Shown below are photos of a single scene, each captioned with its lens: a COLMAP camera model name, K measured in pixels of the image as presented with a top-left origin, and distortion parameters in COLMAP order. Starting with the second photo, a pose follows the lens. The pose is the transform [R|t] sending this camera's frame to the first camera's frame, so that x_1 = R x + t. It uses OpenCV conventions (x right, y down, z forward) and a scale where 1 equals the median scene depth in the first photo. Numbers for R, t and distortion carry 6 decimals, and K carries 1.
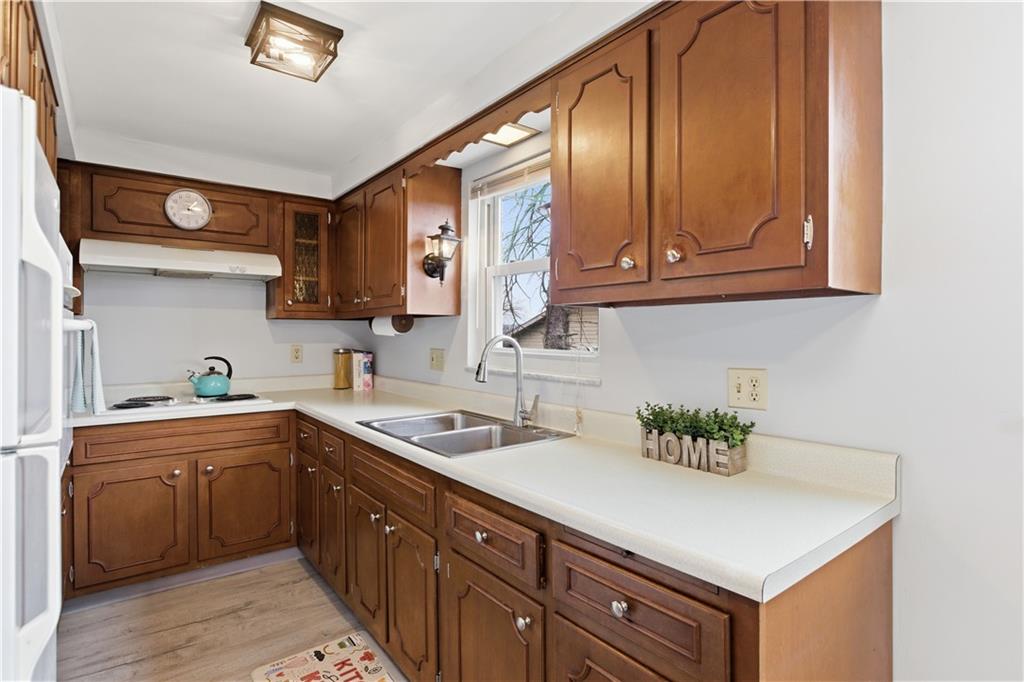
lens RADIAL K [[517.9, 0, 520.6], [0, 517.9, 335.1], [0, 0, 1]] dist [-0.015885, 0.003120]
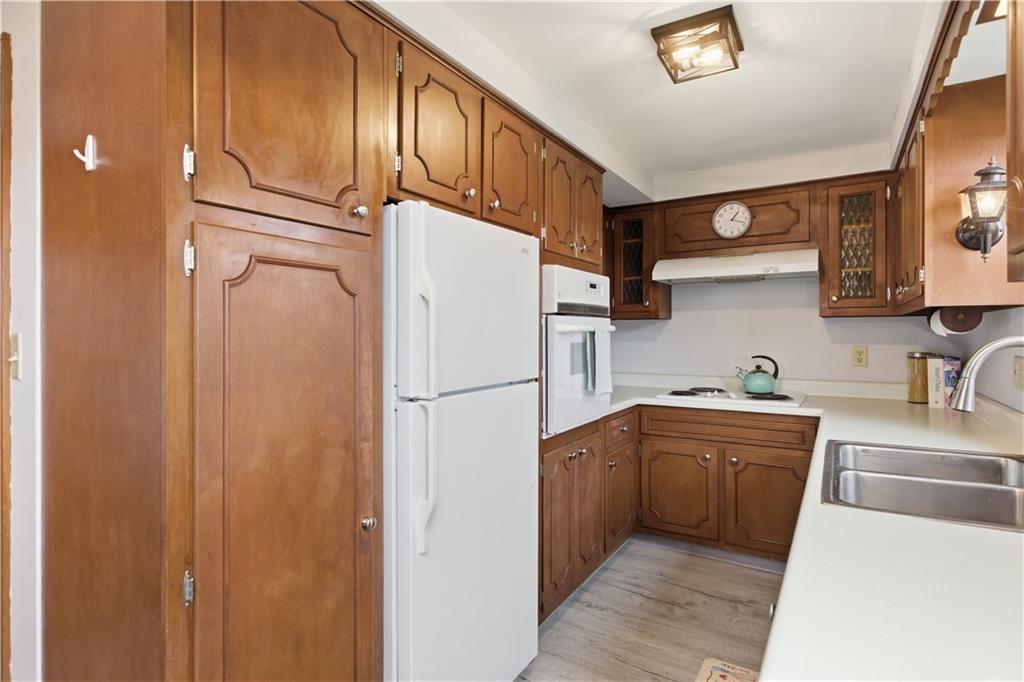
lens RADIAL K [[517.9, 0, 516.1], [0, 517.9, 332.0], [0, 0, 1]] dist [-0.015885, 0.003120]
pose [[0.337152, -0.002982, -0.941446, 0.250764], [0.000717, 0.999996, -0.002910, -0.003579], [0.941450, 0.000307, 0.337153, 0.212316]]
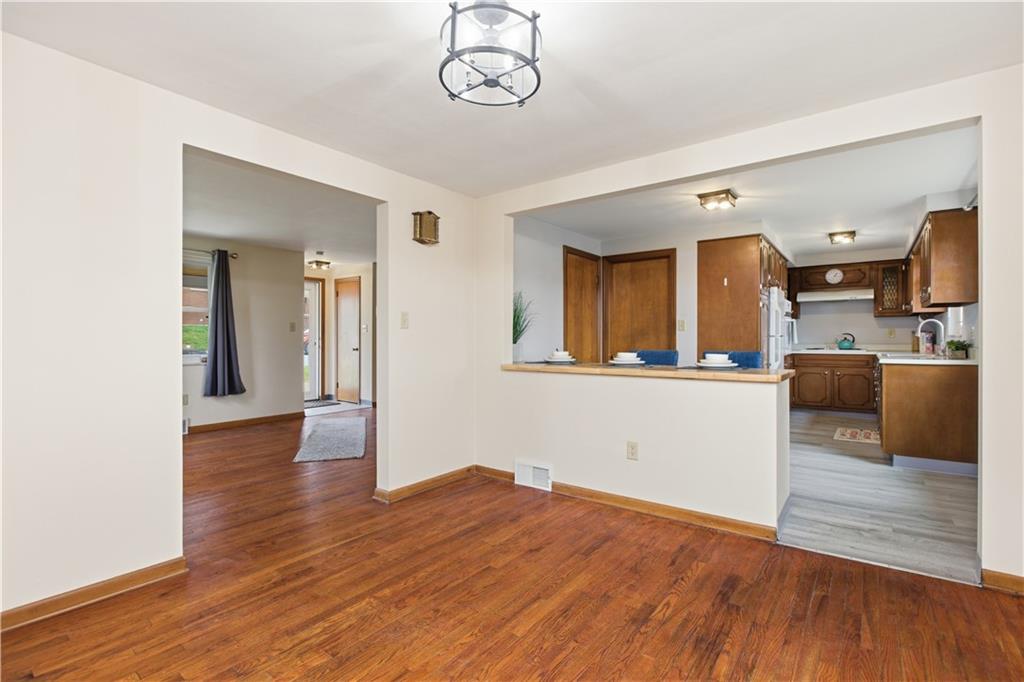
lens RADIAL K [[469.7, 0, 521.6], [0, 469.7, 339.7], [0, 0, 1]] dist [-0.011347, 0.002825]
pose [[0.260168, 0.003443, -0.965557, 1.316152], [0.001482, 0.999991, 0.003965, 0.069082], [0.965562, -0.002462, 0.260161, -1.225754]]
